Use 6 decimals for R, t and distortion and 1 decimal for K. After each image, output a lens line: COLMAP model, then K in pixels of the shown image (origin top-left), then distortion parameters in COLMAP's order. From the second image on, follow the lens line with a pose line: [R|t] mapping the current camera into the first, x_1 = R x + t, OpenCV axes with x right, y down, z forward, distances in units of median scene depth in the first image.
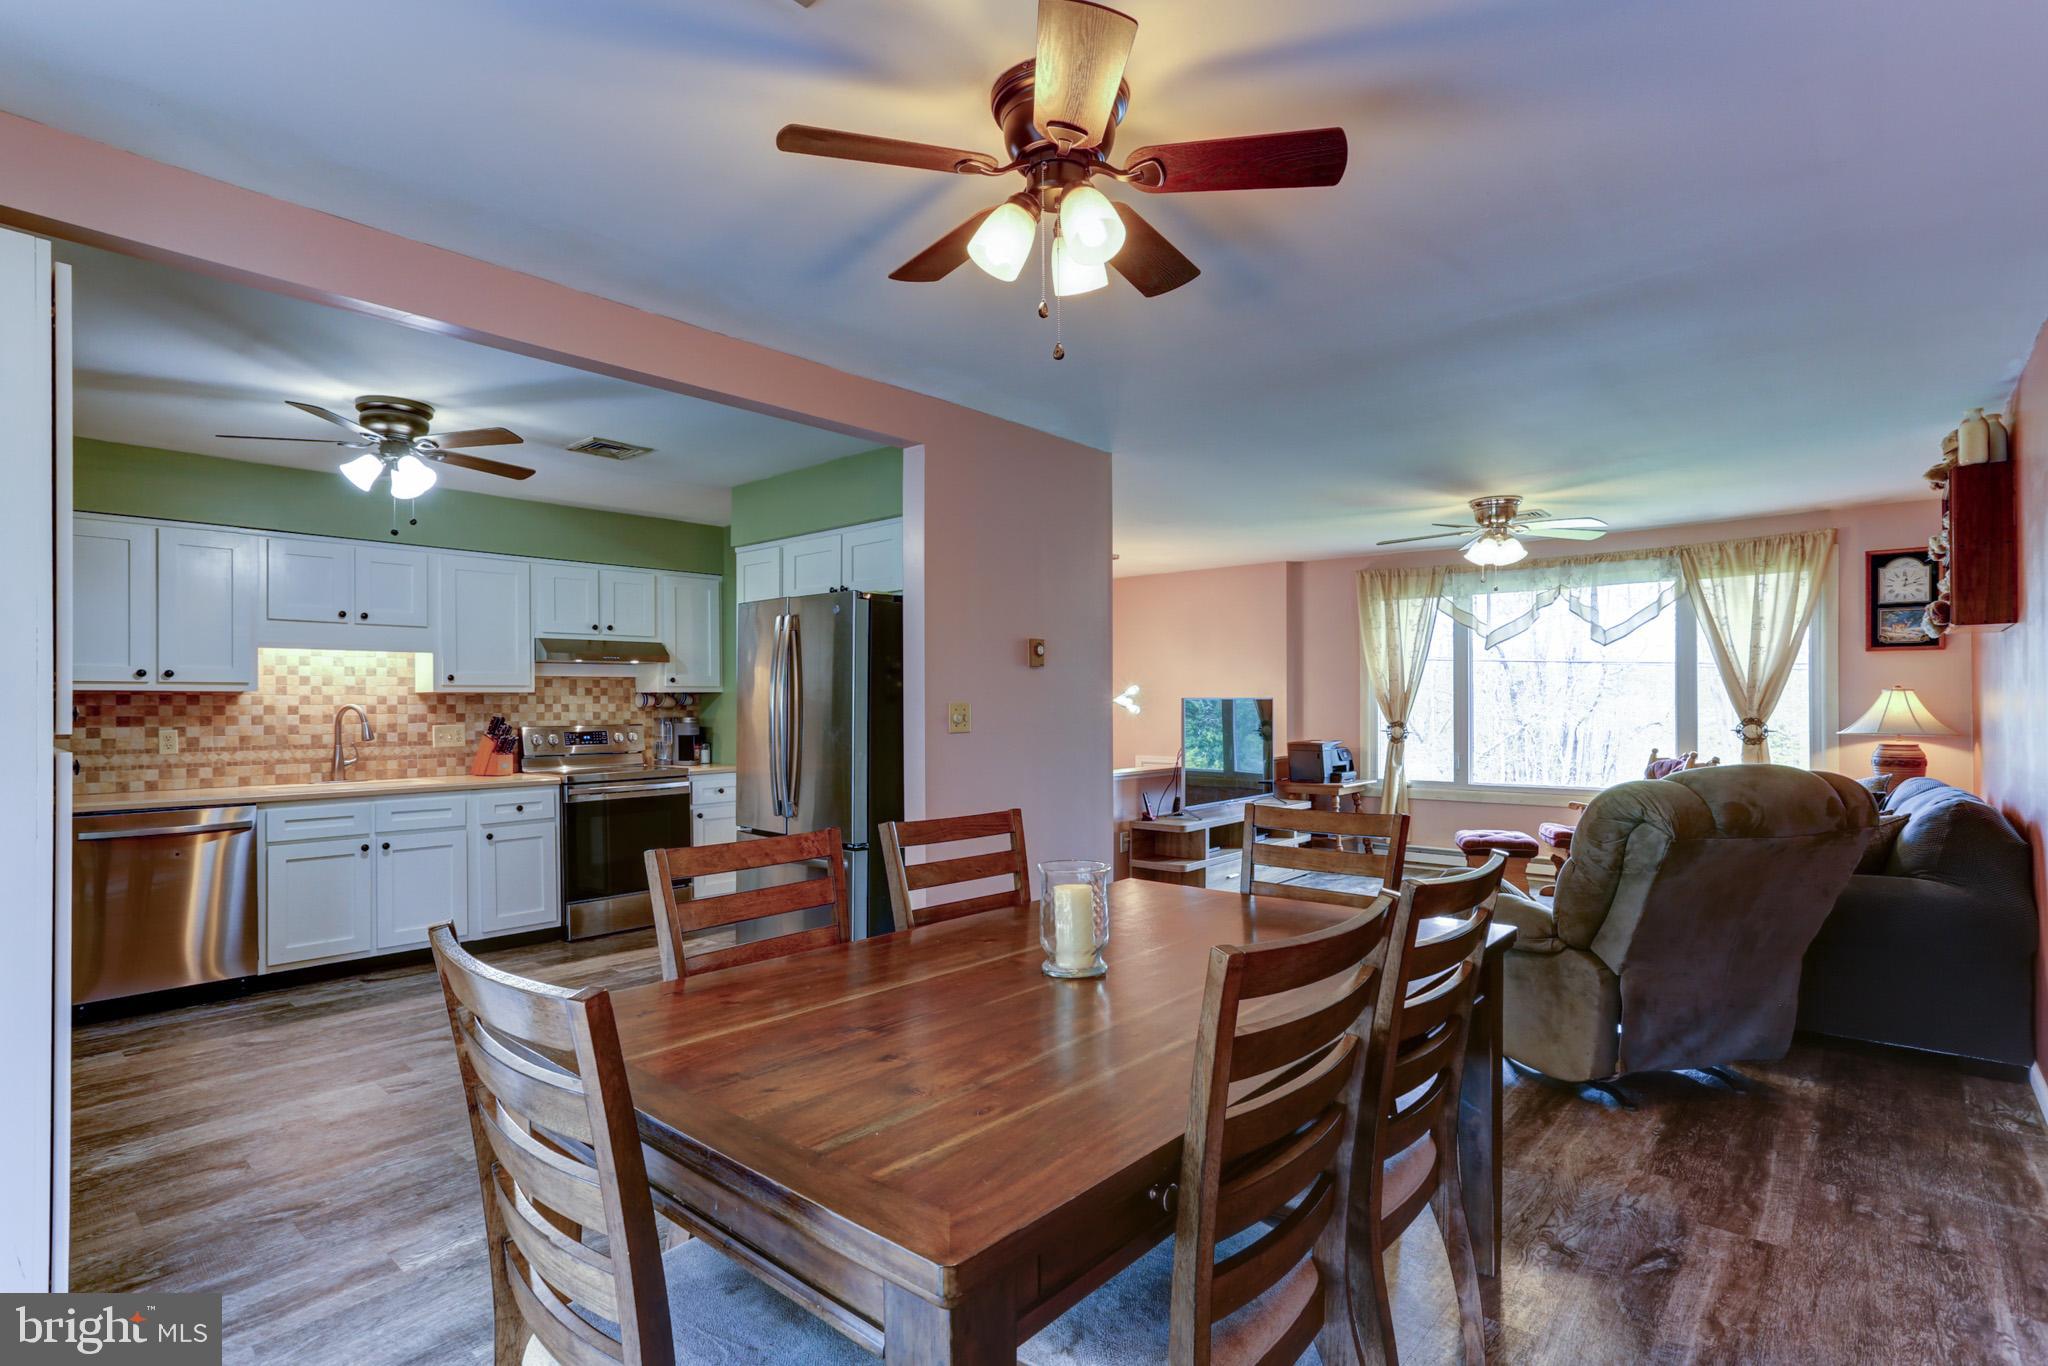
lens RADIAL K [[1003.7, 0, 1022.1], [0, 1003.7, 701.5], [0, 0, 1]] dist [-0.066400, 0.031868]
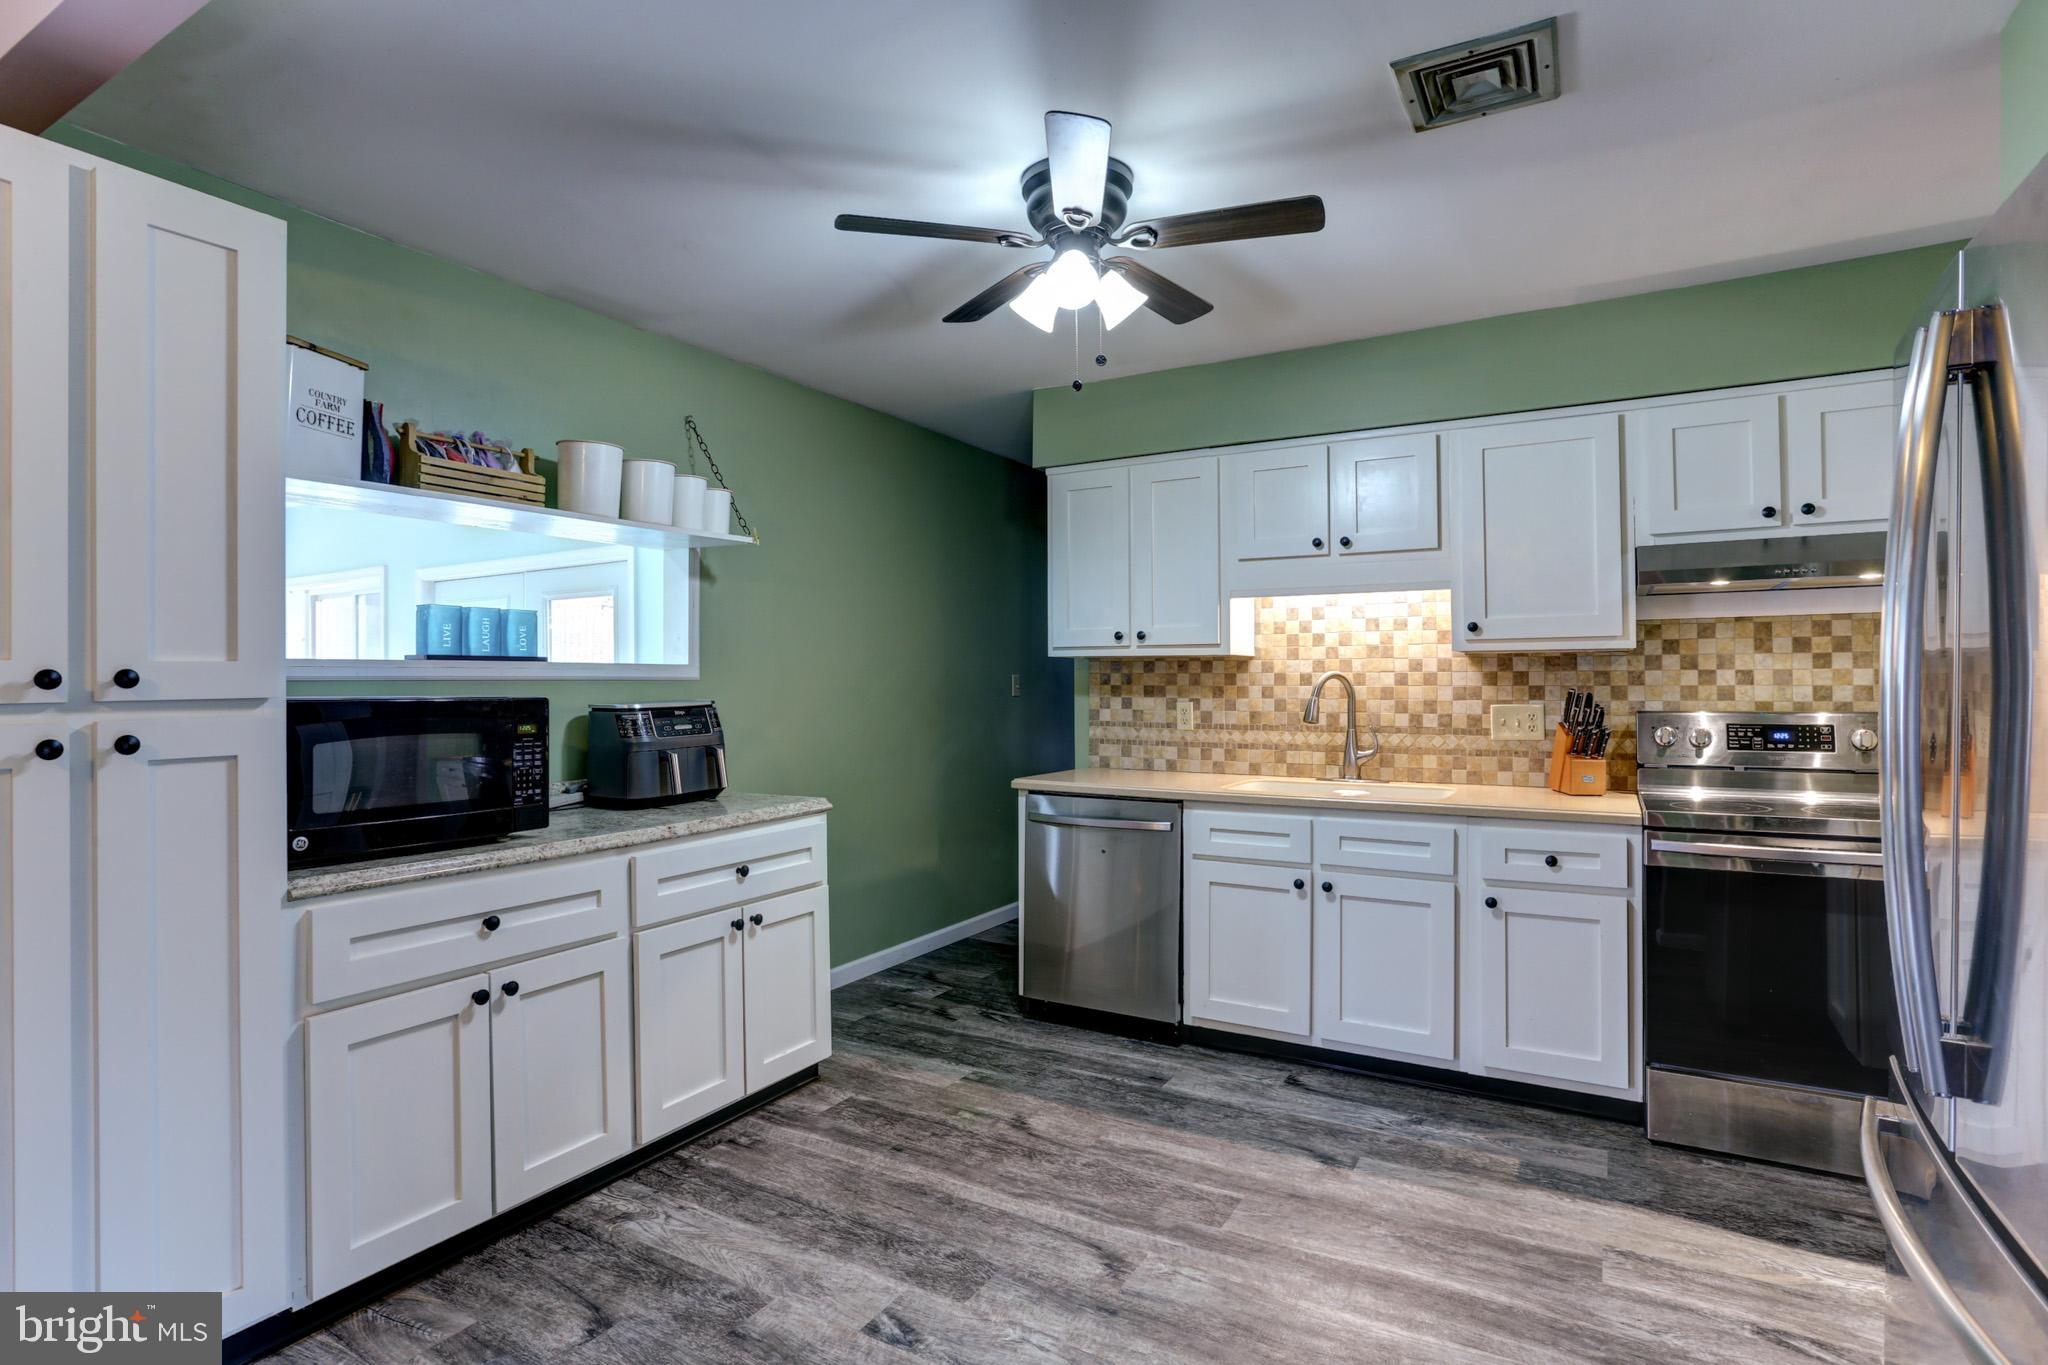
lens RADIAL K [[1010.4, 0, 1017.2], [0, 1010.4, 675.2], [0, 0, 1]] dist [-0.064649, 0.030907]
pose [[0.186674, -0.000348, -0.982422, -0.027527], [0.004117, 0.999991, 0.000428, 0.004152], [0.982413, -0.004124, 0.186673, 0.615568]]
